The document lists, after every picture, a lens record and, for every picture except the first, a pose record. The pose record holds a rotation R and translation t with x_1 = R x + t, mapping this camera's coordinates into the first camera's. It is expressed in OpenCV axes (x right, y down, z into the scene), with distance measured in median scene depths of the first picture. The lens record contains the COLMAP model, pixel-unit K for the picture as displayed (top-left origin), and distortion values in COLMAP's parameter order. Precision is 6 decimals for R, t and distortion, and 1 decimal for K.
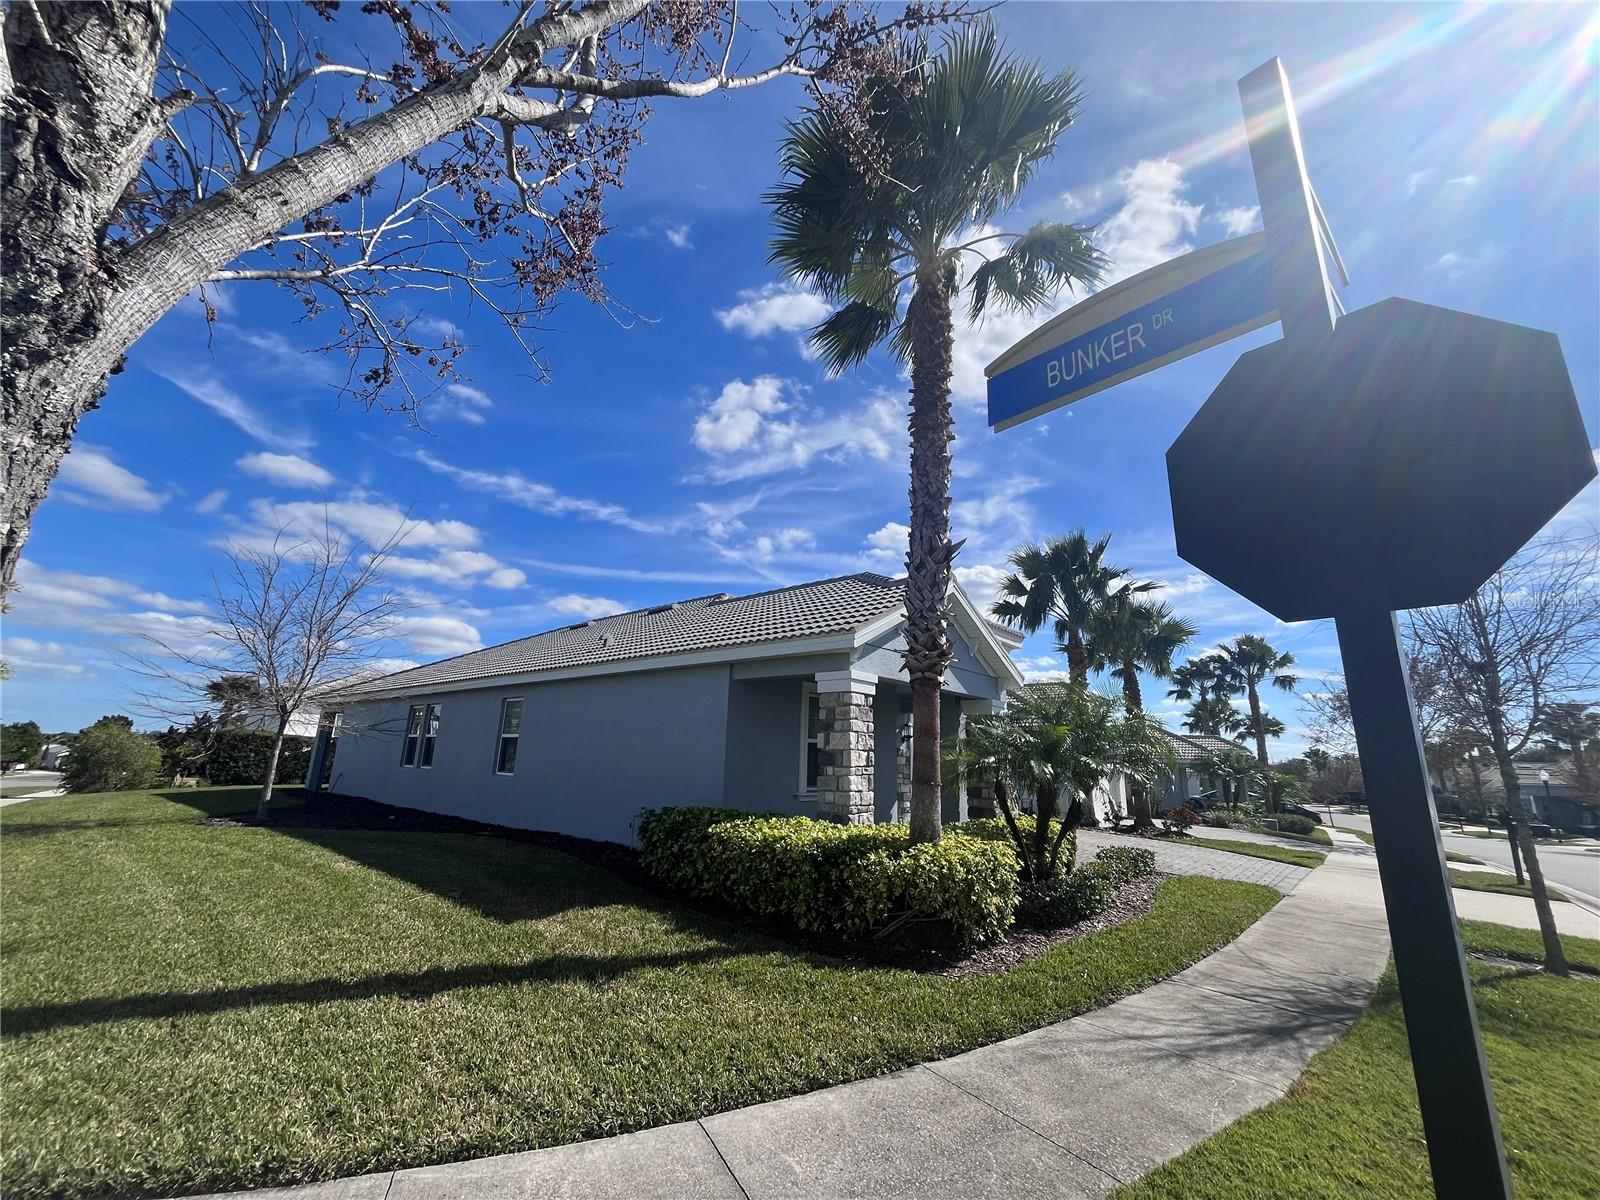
lens RADIAL K [[639.4, 0, 800.0], [0, 639.4, 600.0], [0, 0, 1]] dist [-0.002578, -0.000037]
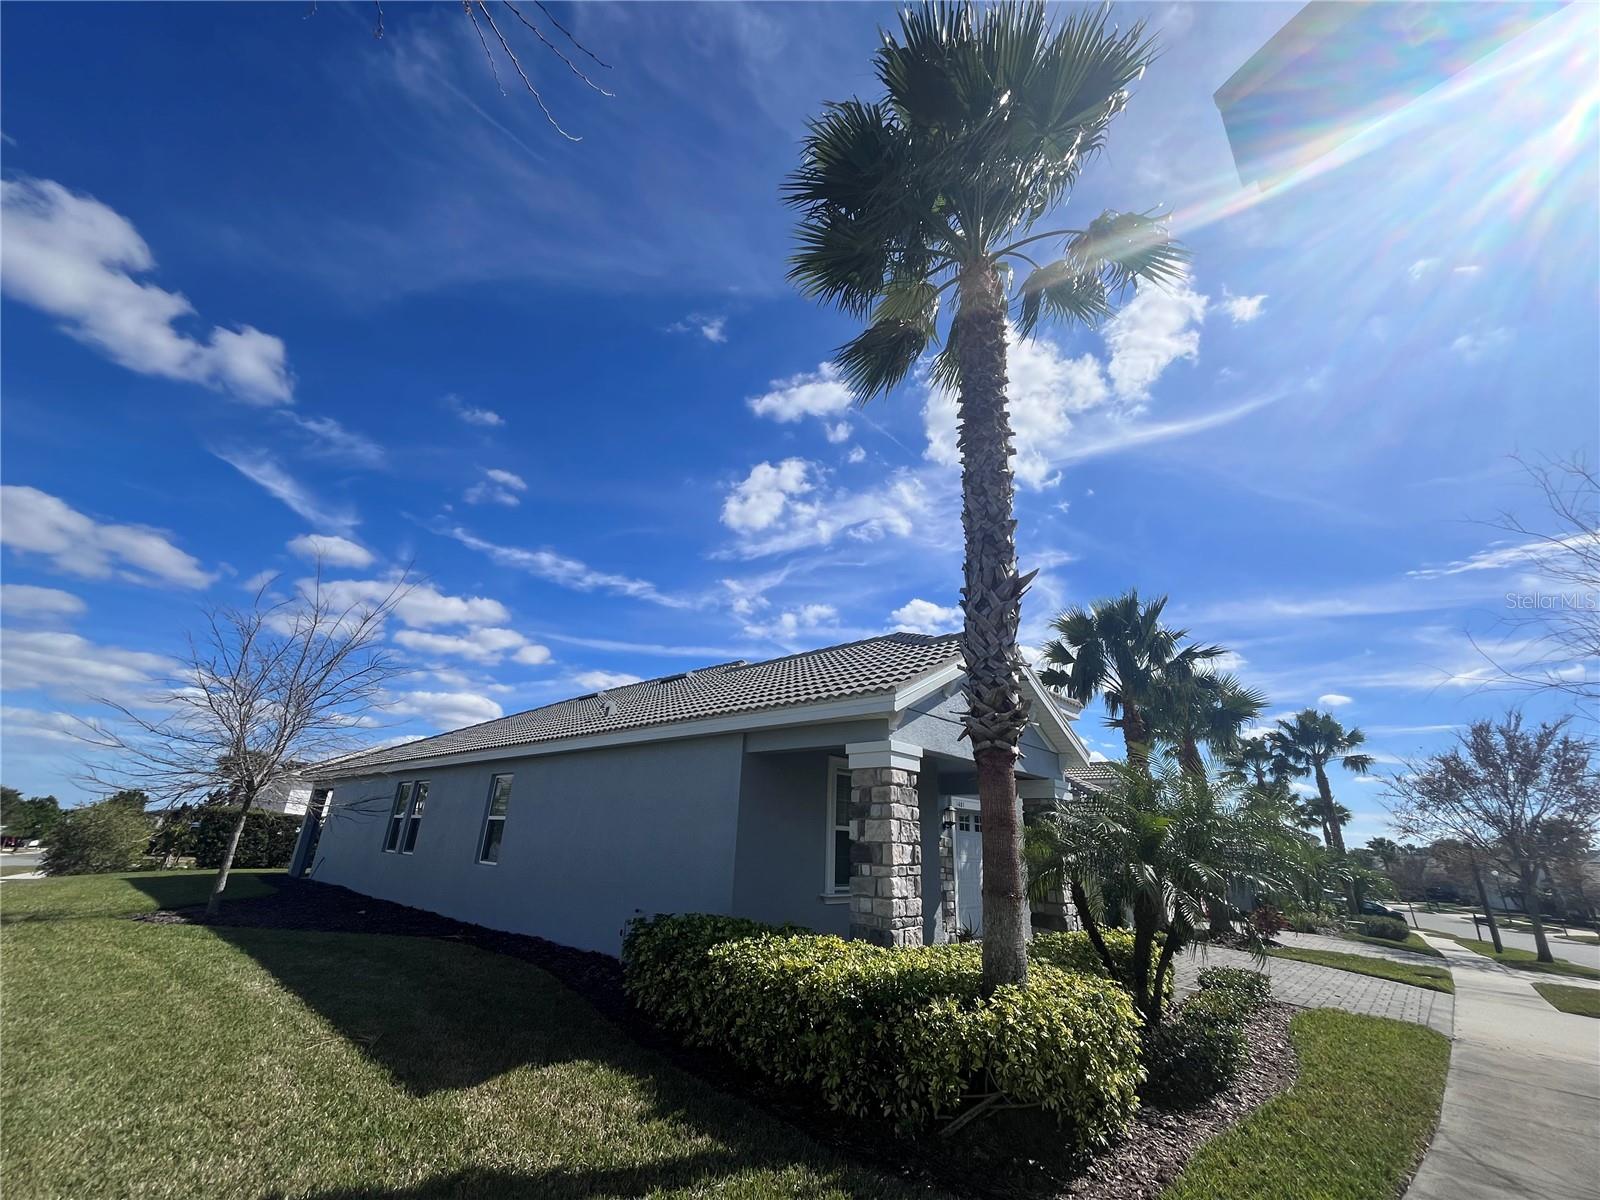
lens RADIAL K [[639.4, 0, 800.0], [0, 639.4, 600.0], [0, 0, 1]] dist [-0.002578, -0.000037]
pose [[0.999303, -0.003288, -0.037196, -0.003658], [-0.001177, 0.992846, -0.119397, 0.023321], [0.037322, 0.119358, 0.992150, 0.132884]]
